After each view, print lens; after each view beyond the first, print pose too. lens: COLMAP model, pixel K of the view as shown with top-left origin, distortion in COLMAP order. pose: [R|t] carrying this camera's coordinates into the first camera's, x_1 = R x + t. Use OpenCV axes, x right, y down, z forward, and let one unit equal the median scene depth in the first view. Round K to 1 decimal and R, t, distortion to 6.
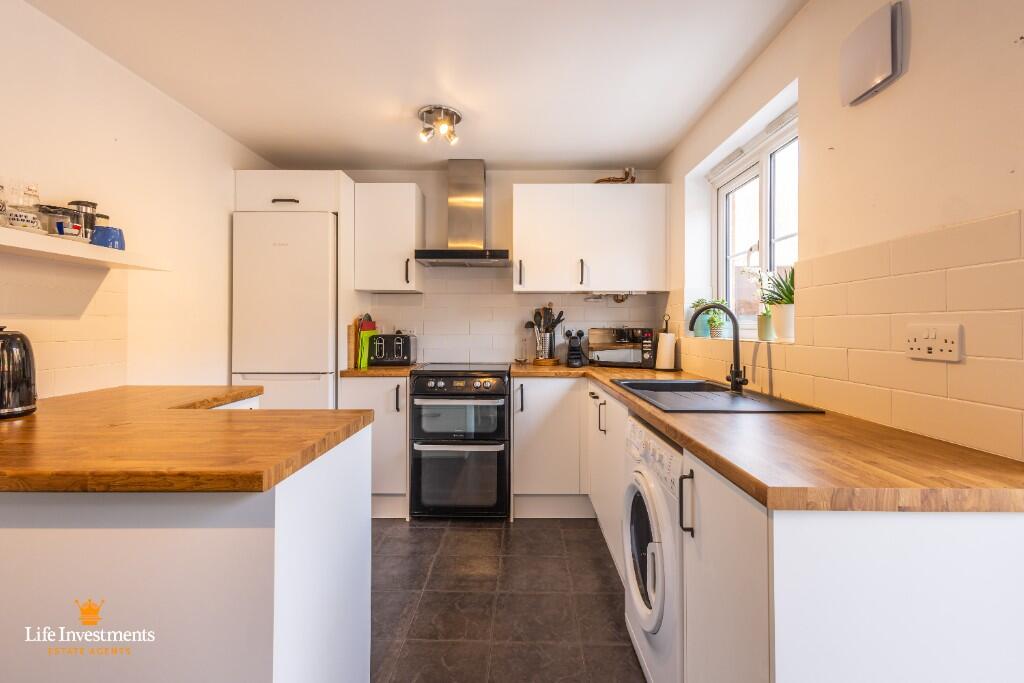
lens RADIAL K [[473.6, 0, 510.9], [0, 473.6, 322.7], [0, 0, 1]] dist [0.011570, -0.000878]
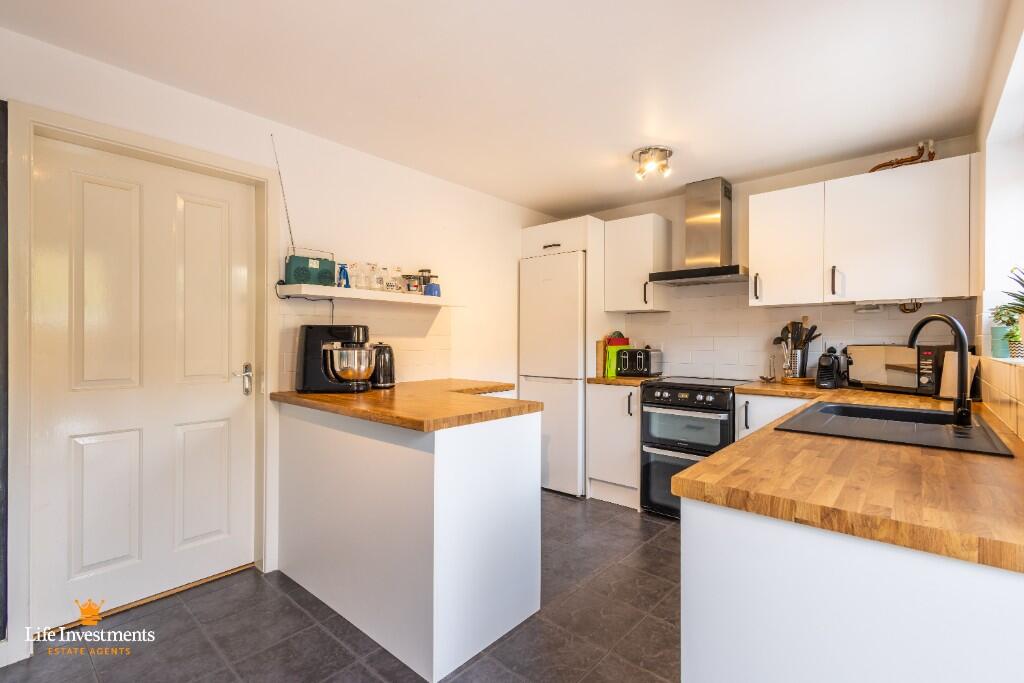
lens RADIAL K [[473.6, 0, 521.7], [0, 473.6, 339.5], [0, 0, 1]] dist [0.011570, -0.000878]
pose [[0.760824, -0.001574, -0.648956, 0.305314], [0.003712, 0.999991, 0.001927, -0.001729], [0.648947, -0.003875, 0.760824, -0.049687]]
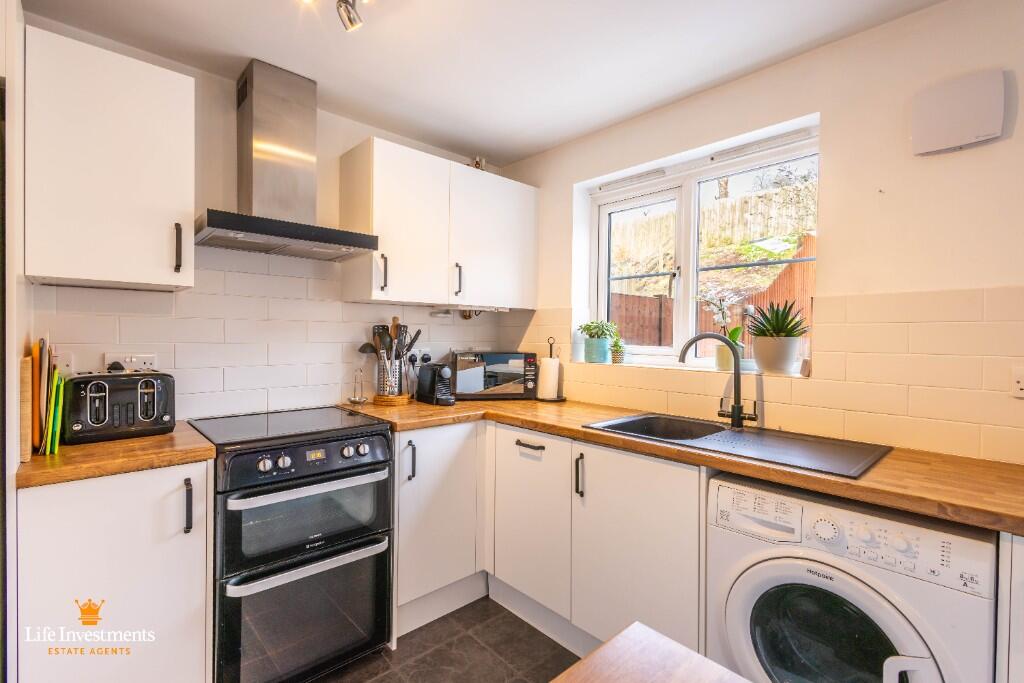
lens RADIAL K [[473.6, 0, 519.8], [0, 473.6, 341.6], [0, 0, 1]] dist [0.011570, -0.000878]
pose [[0.733018, -0.003014, 0.680202, -0.318730], [-0.013593, 0.999726, 0.019079, -0.025239], [-0.680073, -0.023231, 0.732776, 0.402630]]
